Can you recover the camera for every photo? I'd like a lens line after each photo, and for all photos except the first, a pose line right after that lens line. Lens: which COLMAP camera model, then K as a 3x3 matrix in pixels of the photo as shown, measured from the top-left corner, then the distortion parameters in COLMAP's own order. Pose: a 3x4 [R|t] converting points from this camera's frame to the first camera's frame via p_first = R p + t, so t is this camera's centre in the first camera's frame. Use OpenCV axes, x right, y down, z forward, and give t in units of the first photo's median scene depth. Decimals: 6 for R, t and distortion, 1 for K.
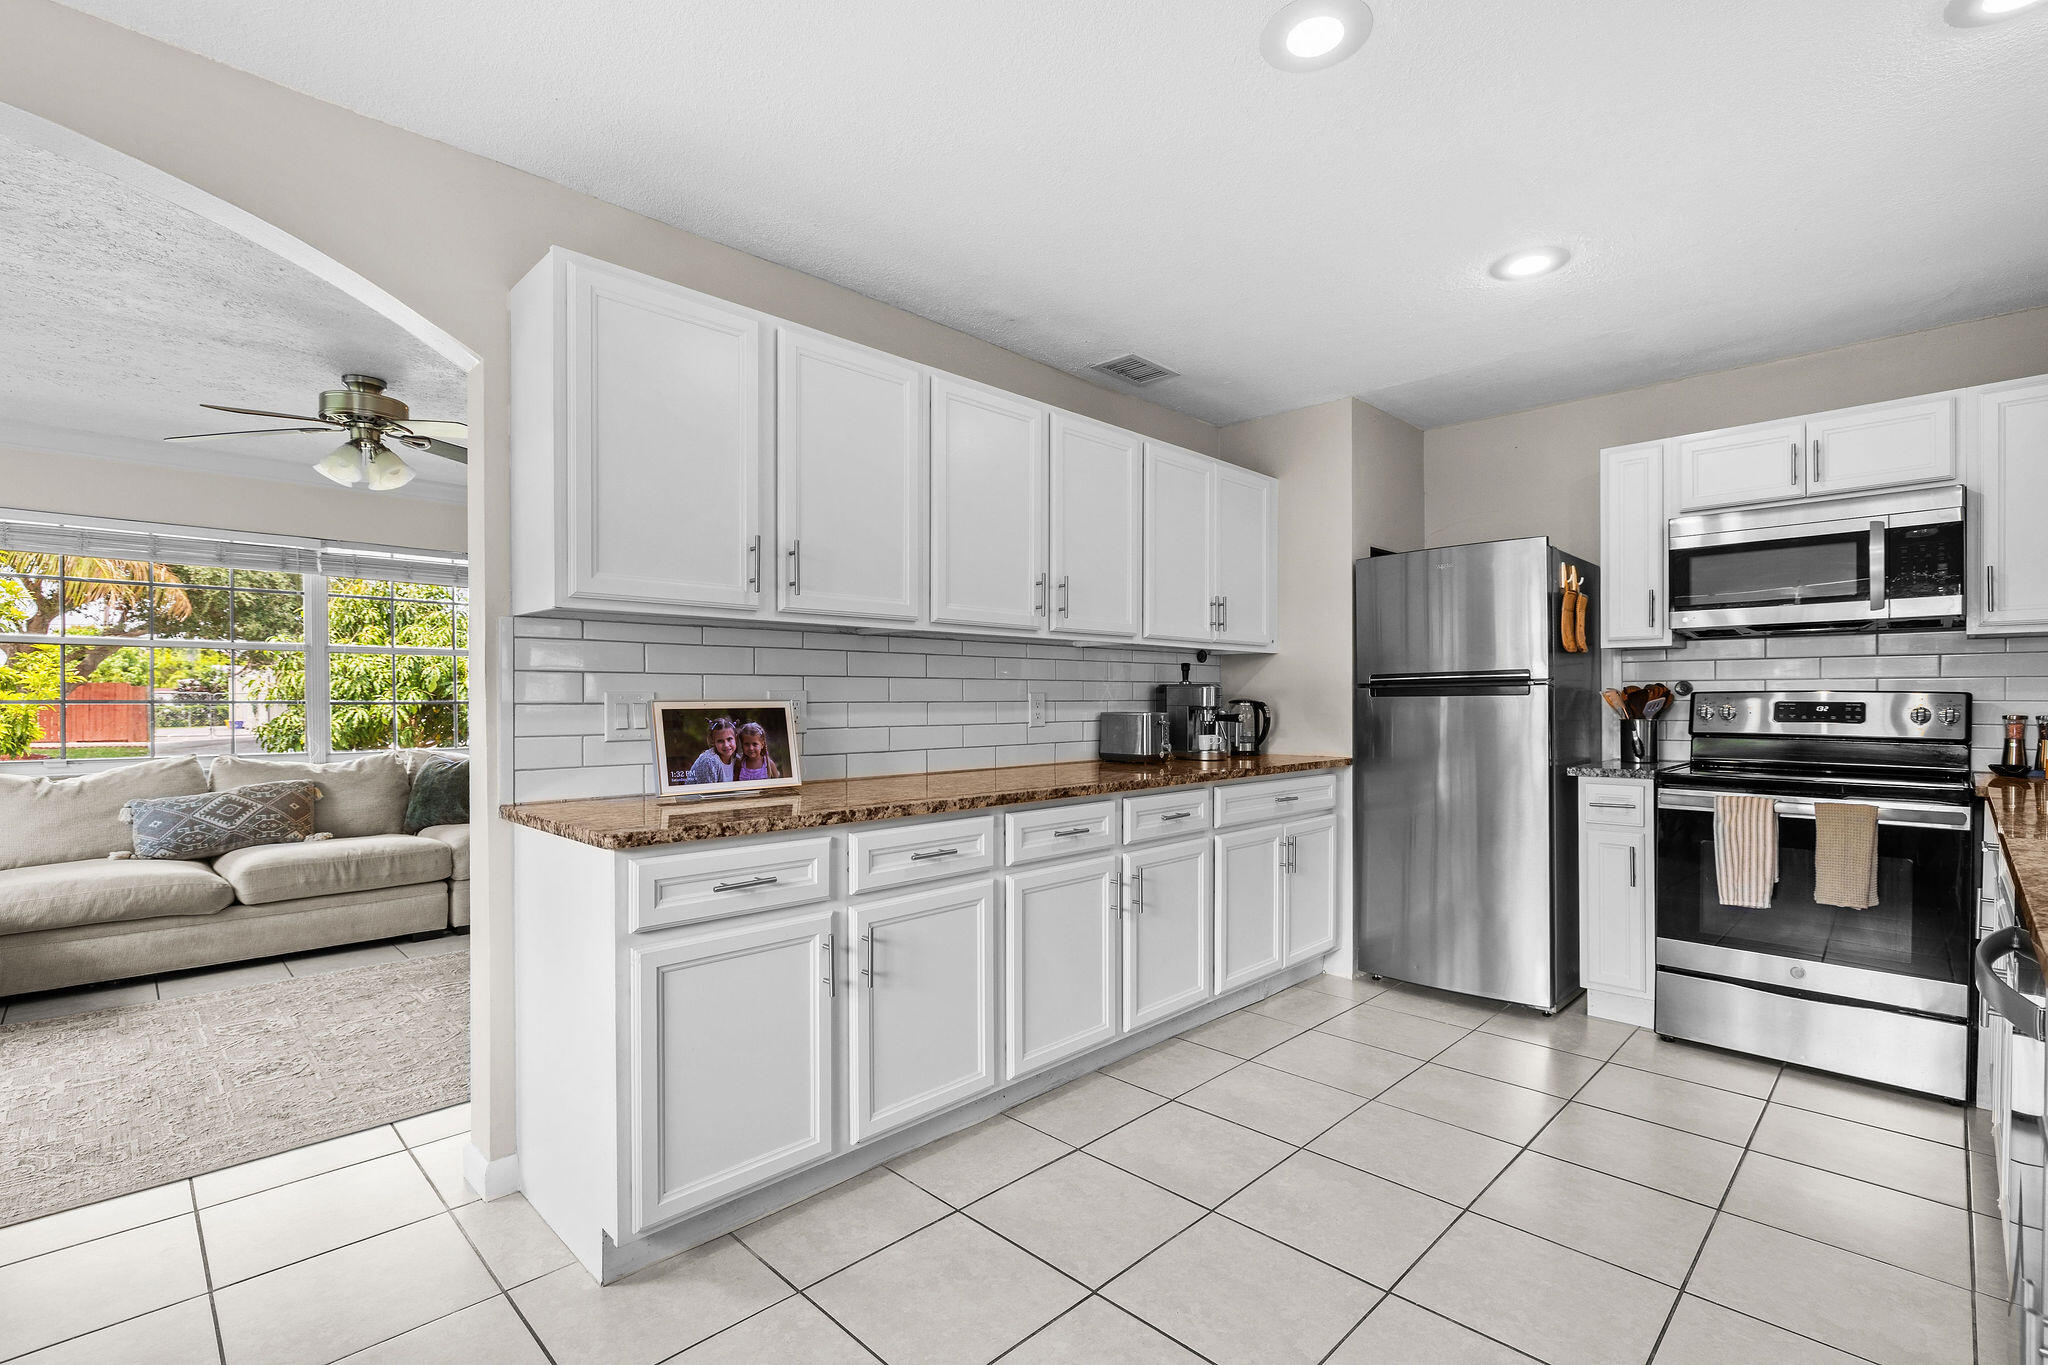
lens RADIAL K [[931.5, 0, 1032.7], [0, 931.5, 704.8], [0, 0, 1]] dist [-0.000131, -0.000703]
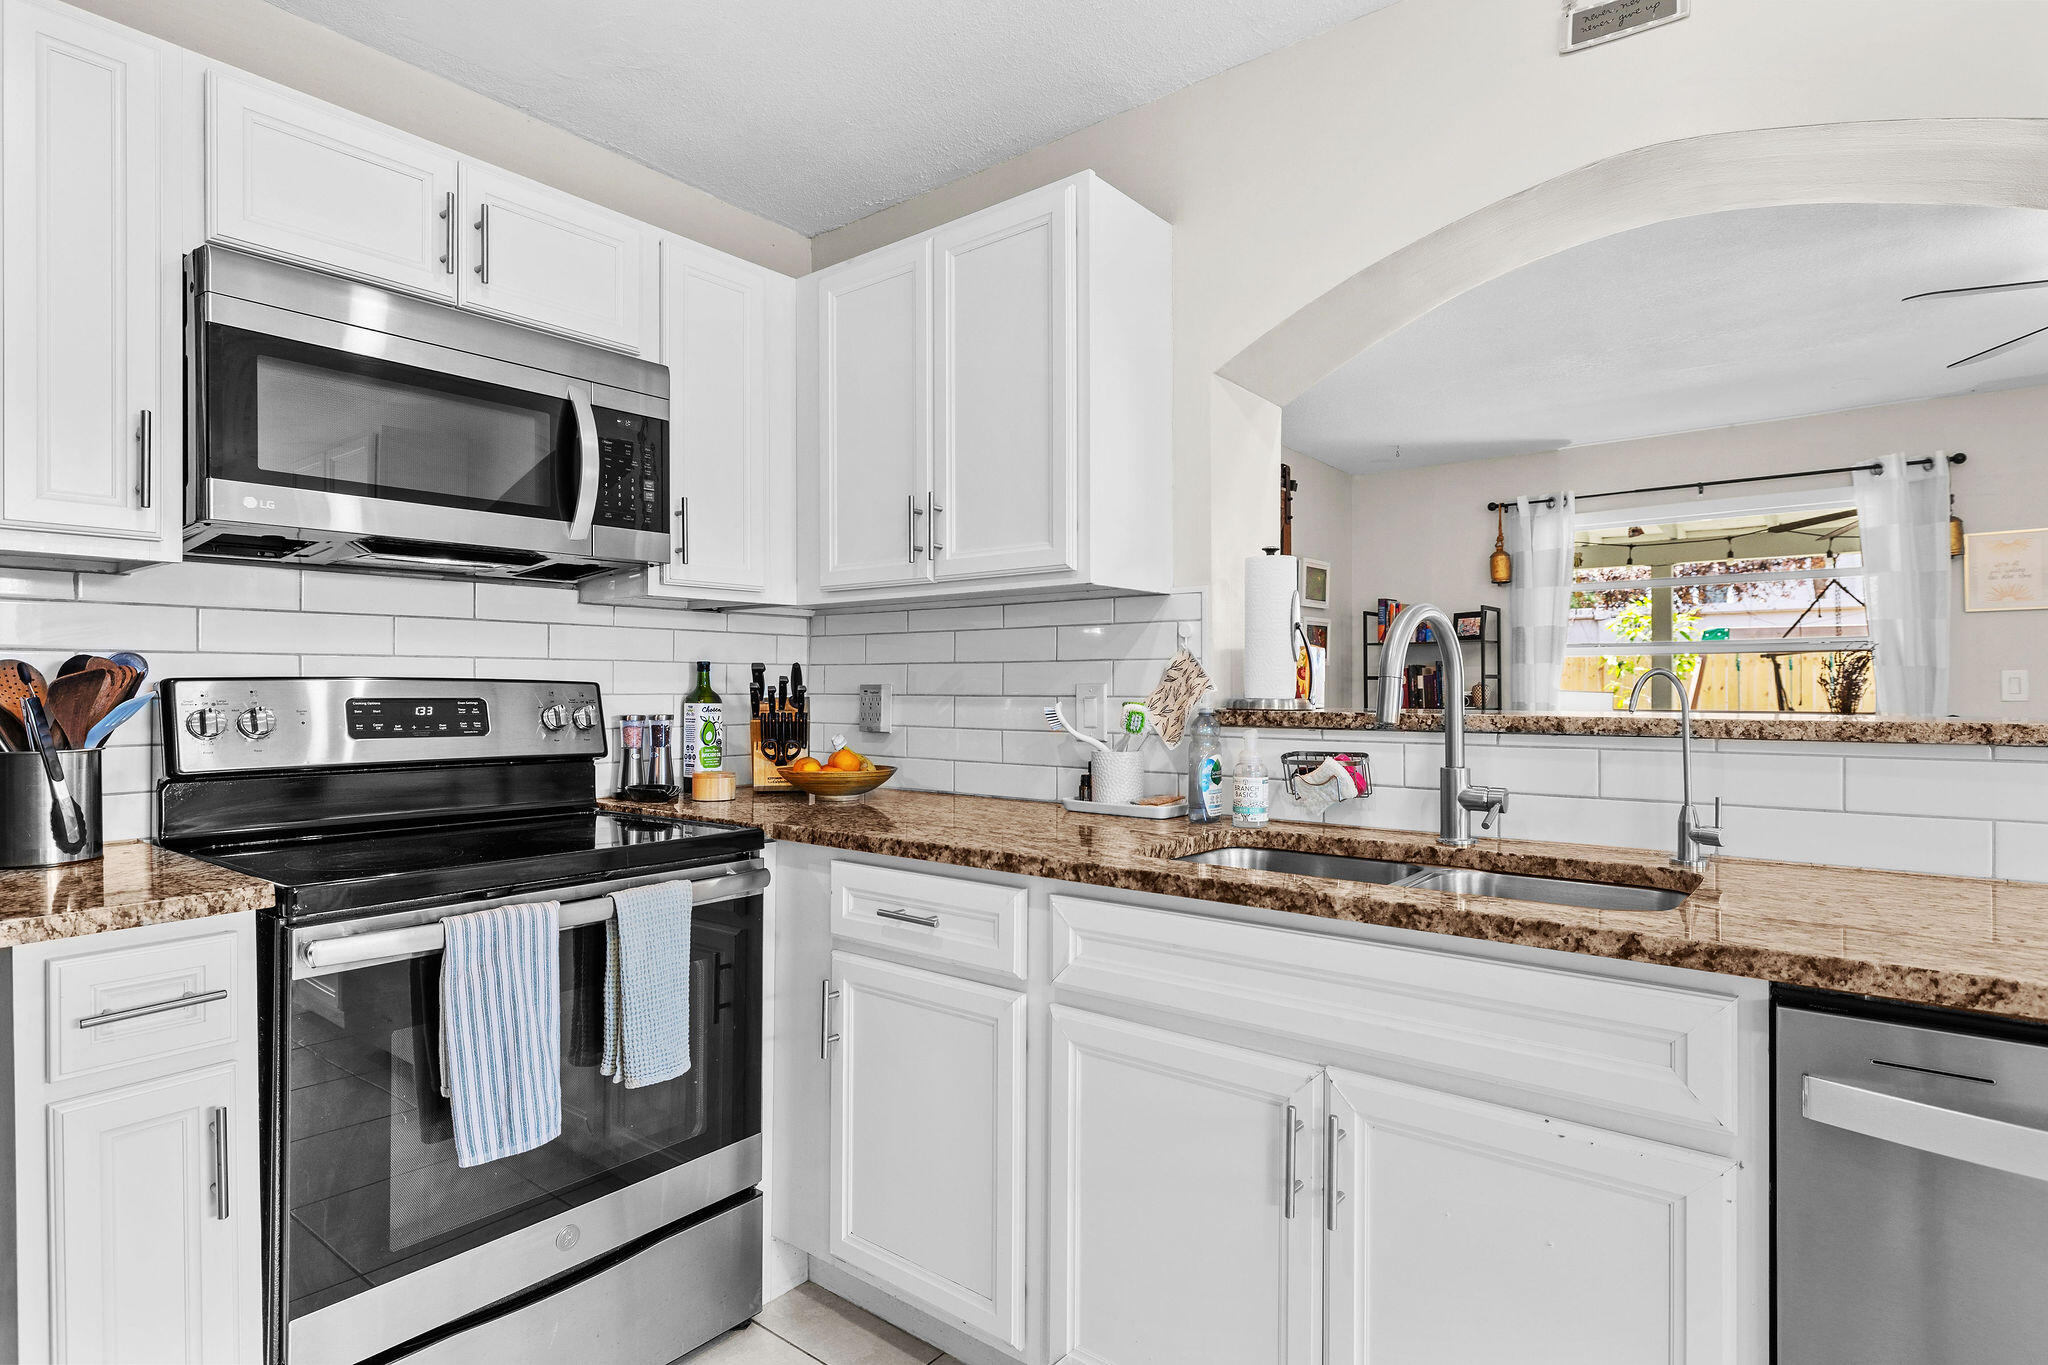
lens RADIAL K [[1048.3, 0, 1024.0], [0, 1048.3, 682.5], [0, 0, 1]] dist [0.000538, -0.000459]
pose [[-0.111469, 0.003738, 0.993761, 0.215414], [0.008106, 0.999963, -0.002852, -0.008236], [-0.993735, 0.007738, -0.111496, 0.764544]]
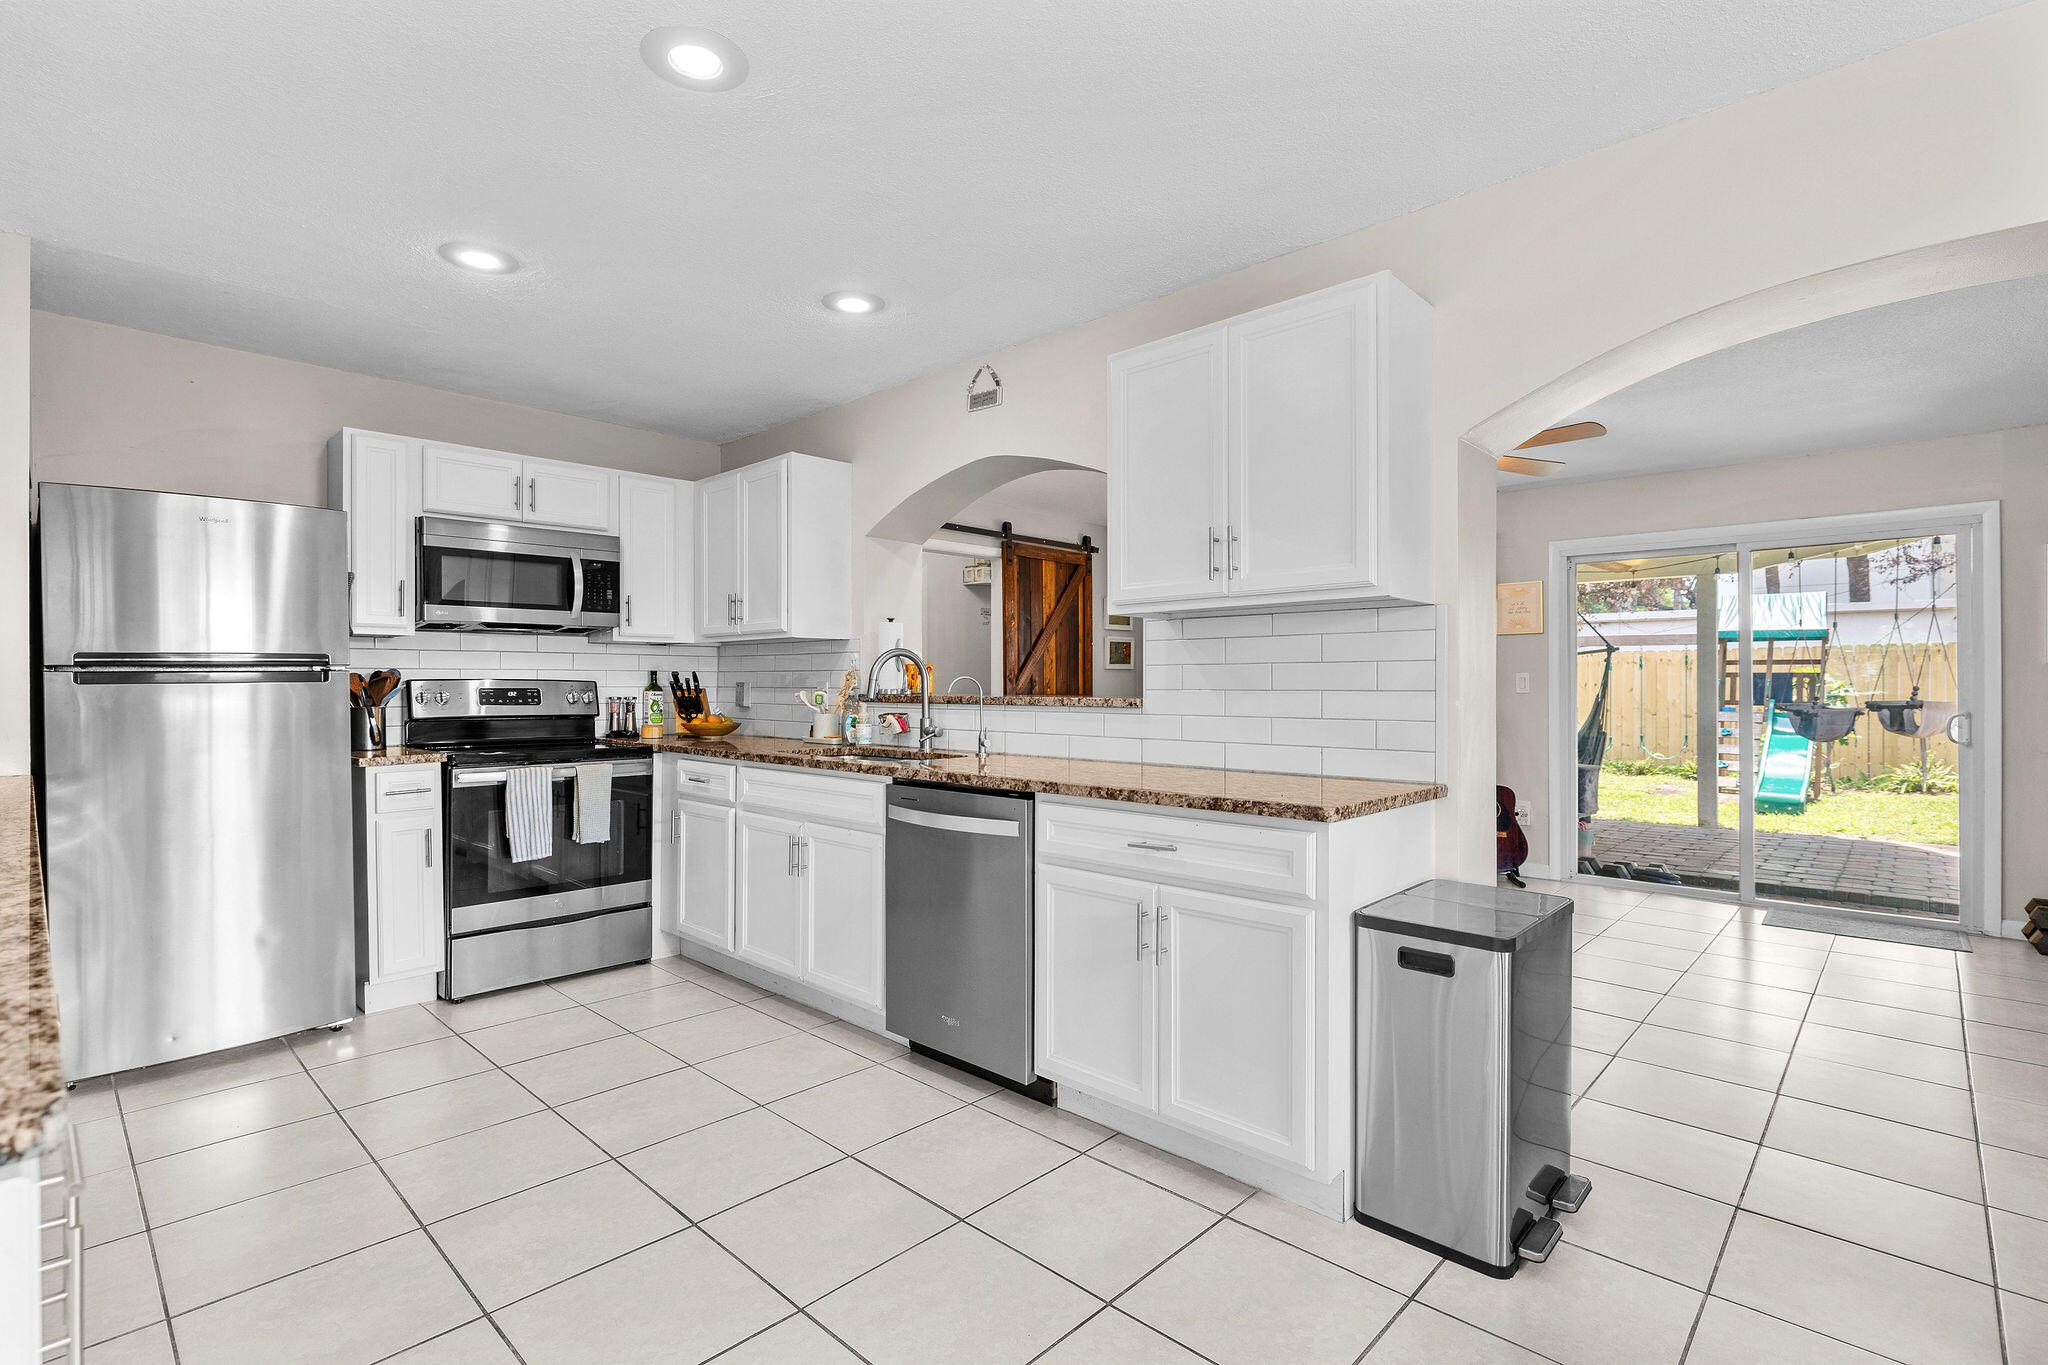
lens RADIAL K [[948.6, 0, 1024.0], [0, 948.6, 682.5], [0, 0, 1]] dist [-0.004261, -0.000094]
pose [[-0.021352, 0.000384, 0.999772, -0.444137], [0.007710, 0.999970, -0.000220, -0.005484], [-0.999742, 0.007703, -0.021354, 0.370836]]
